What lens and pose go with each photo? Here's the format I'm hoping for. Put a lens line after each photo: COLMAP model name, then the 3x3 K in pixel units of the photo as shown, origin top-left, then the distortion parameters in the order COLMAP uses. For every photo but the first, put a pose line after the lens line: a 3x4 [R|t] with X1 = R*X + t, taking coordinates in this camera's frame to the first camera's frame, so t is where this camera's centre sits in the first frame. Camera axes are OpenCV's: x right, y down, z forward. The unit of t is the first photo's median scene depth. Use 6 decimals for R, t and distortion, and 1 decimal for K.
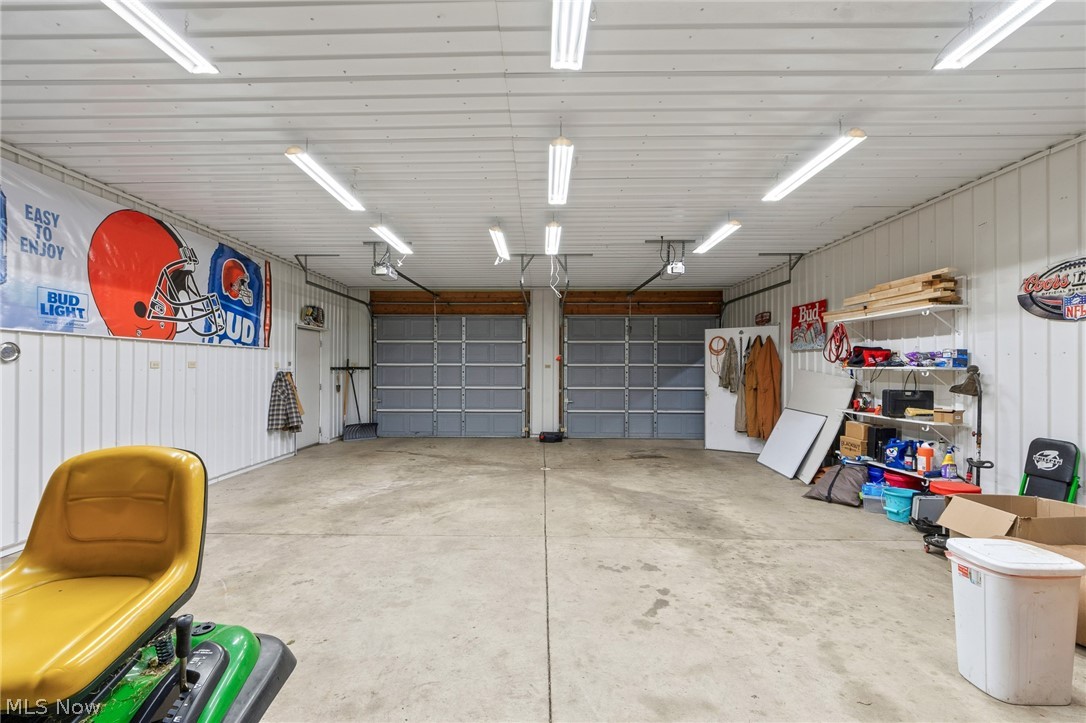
lens RADIAL K [[497.2, 0, 540.3], [0, 497.2, 364.1], [0, 0, 1]] dist [0.004407, -0.000039]
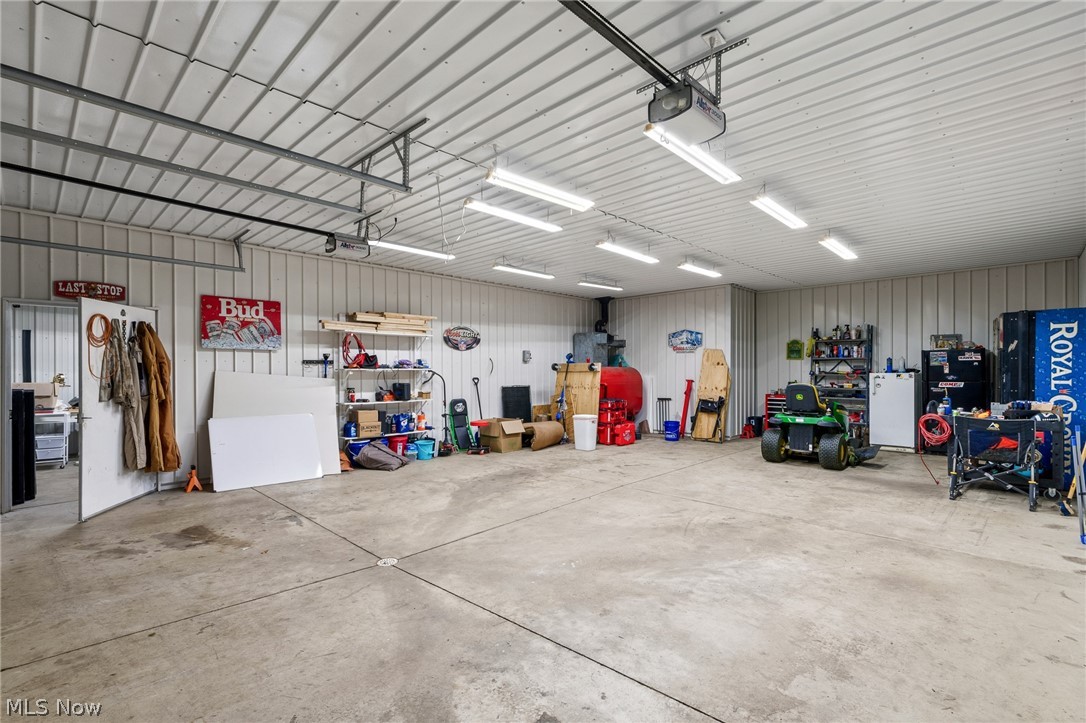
lens RADIAL K [[497.2, 0, 518.2], [0, 497.2, 372.8], [0, 0, 1]] dist [0.004407, -0.000039]
pose [[-0.700430, -0.003288, 0.713713, -0.684122], [-0.004151, 0.999991, 0.000532, 0.016546], [-0.713709, -0.002590, -0.700438, 1.892629]]
